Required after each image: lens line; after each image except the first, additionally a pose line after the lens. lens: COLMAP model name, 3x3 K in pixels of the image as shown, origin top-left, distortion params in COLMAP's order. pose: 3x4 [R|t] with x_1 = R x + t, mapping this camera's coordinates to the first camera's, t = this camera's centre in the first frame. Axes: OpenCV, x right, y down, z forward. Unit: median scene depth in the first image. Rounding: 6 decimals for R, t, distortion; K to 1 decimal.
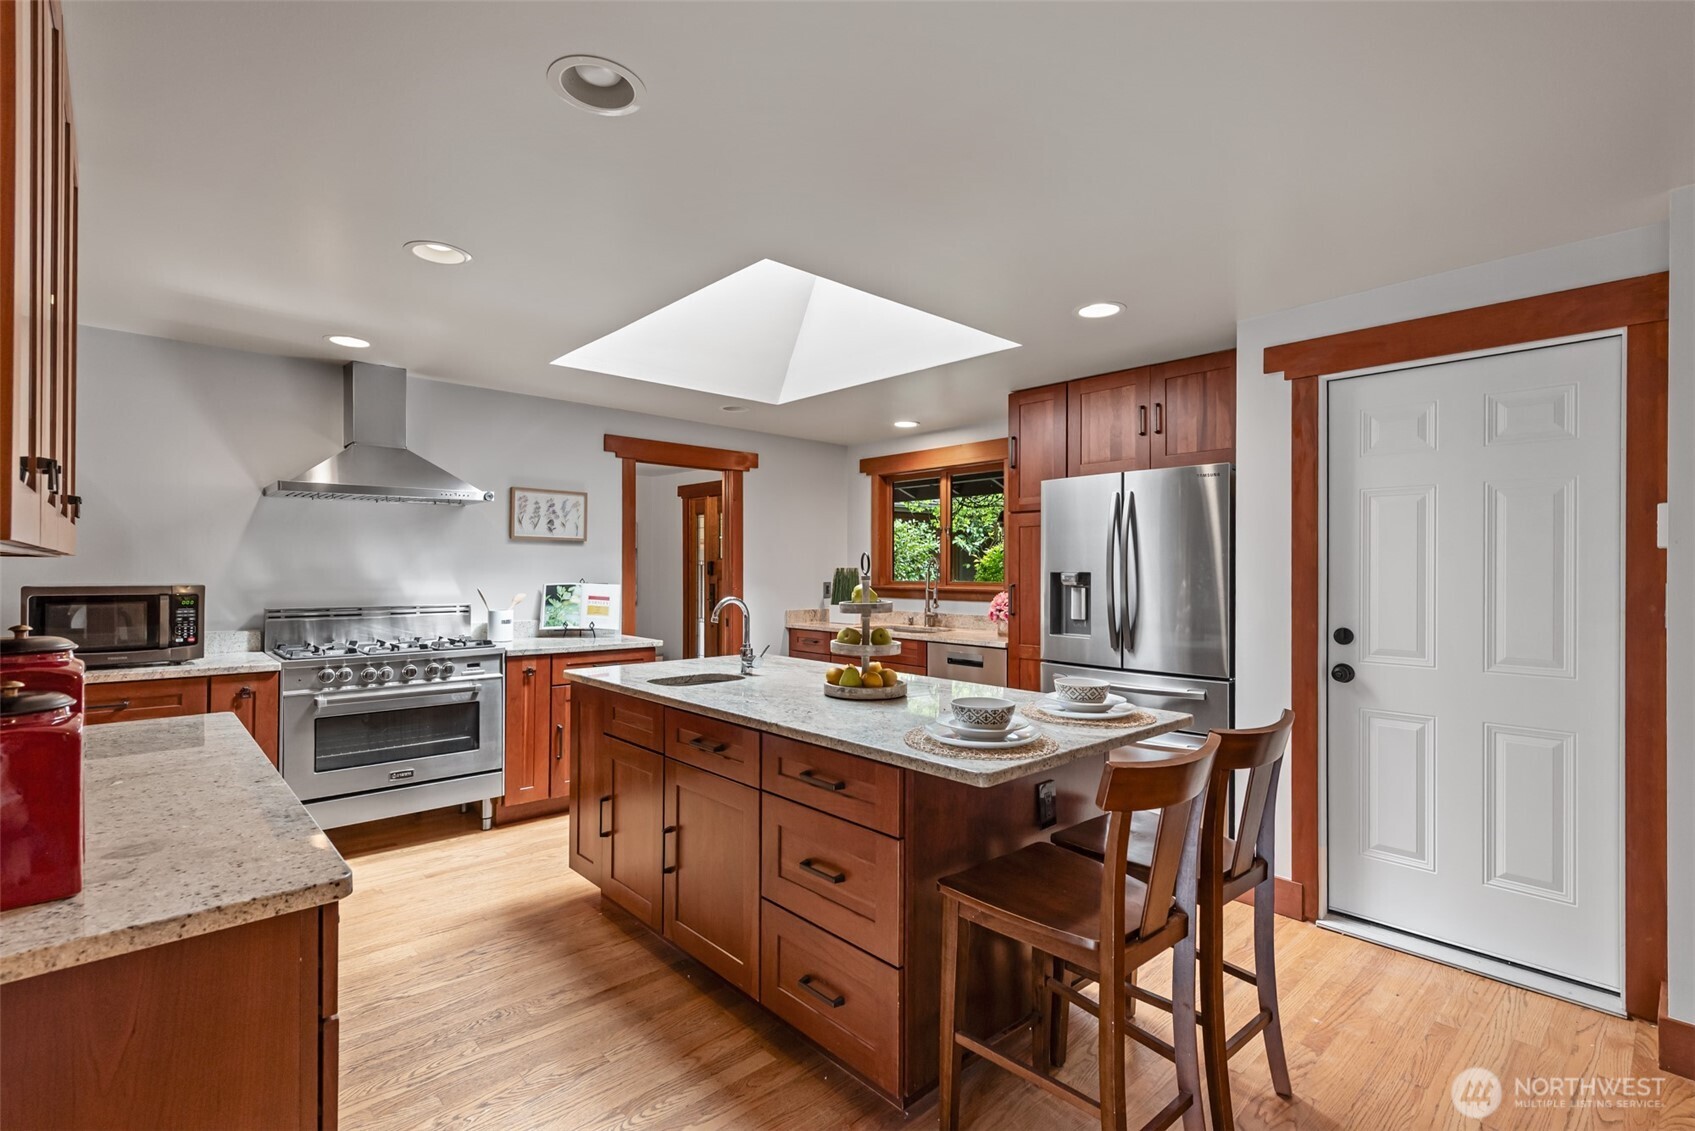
lens RADIAL K [[786.4, 0, 851.8], [0, 786.4, 561.5], [0, 0, 1]] dist [0.005465, -0.000100]
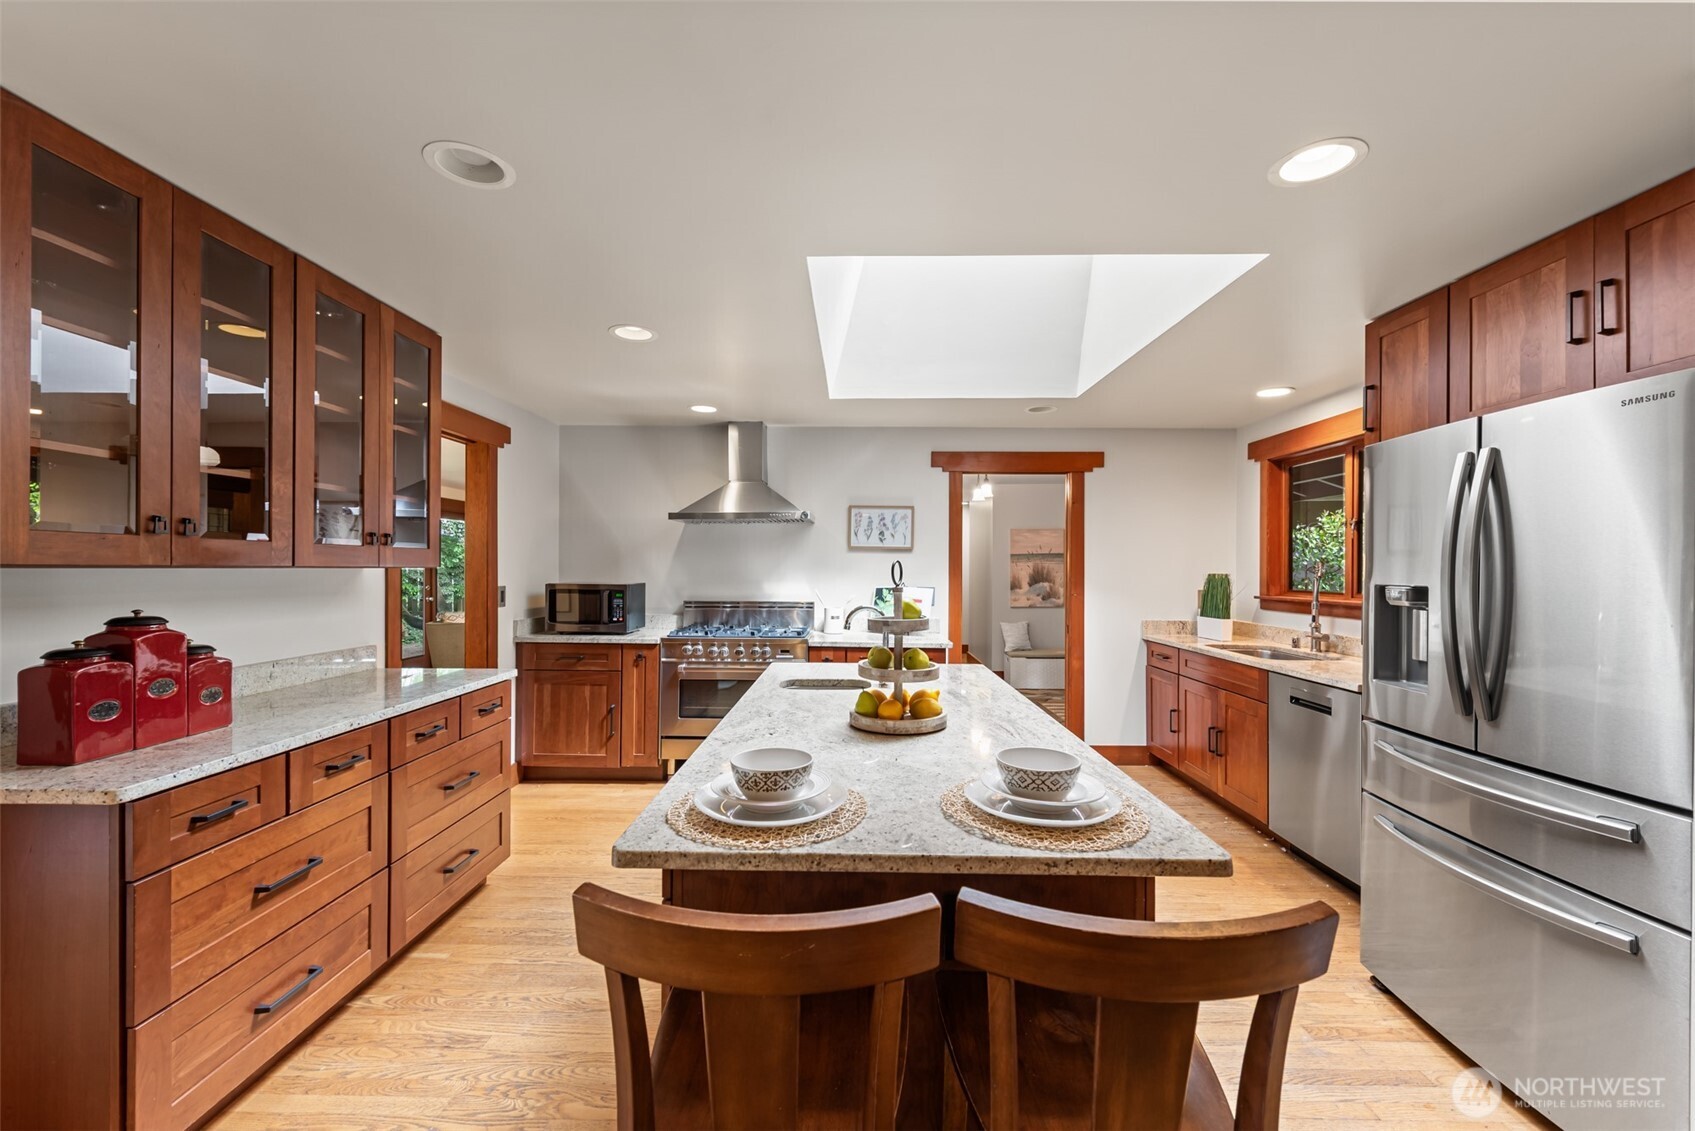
lens RADIAL K [[690.1, 0, 842.6], [0, 690.1, 571.2], [0, 0, 1]] dist [0.000710, -0.000279]
pose [[0.713732, 0.003498, -0.700410, 0.287388], [0.004188, 0.999948, 0.009262, -0.004264], [0.700406, -0.009544, 0.713681, 0.235015]]
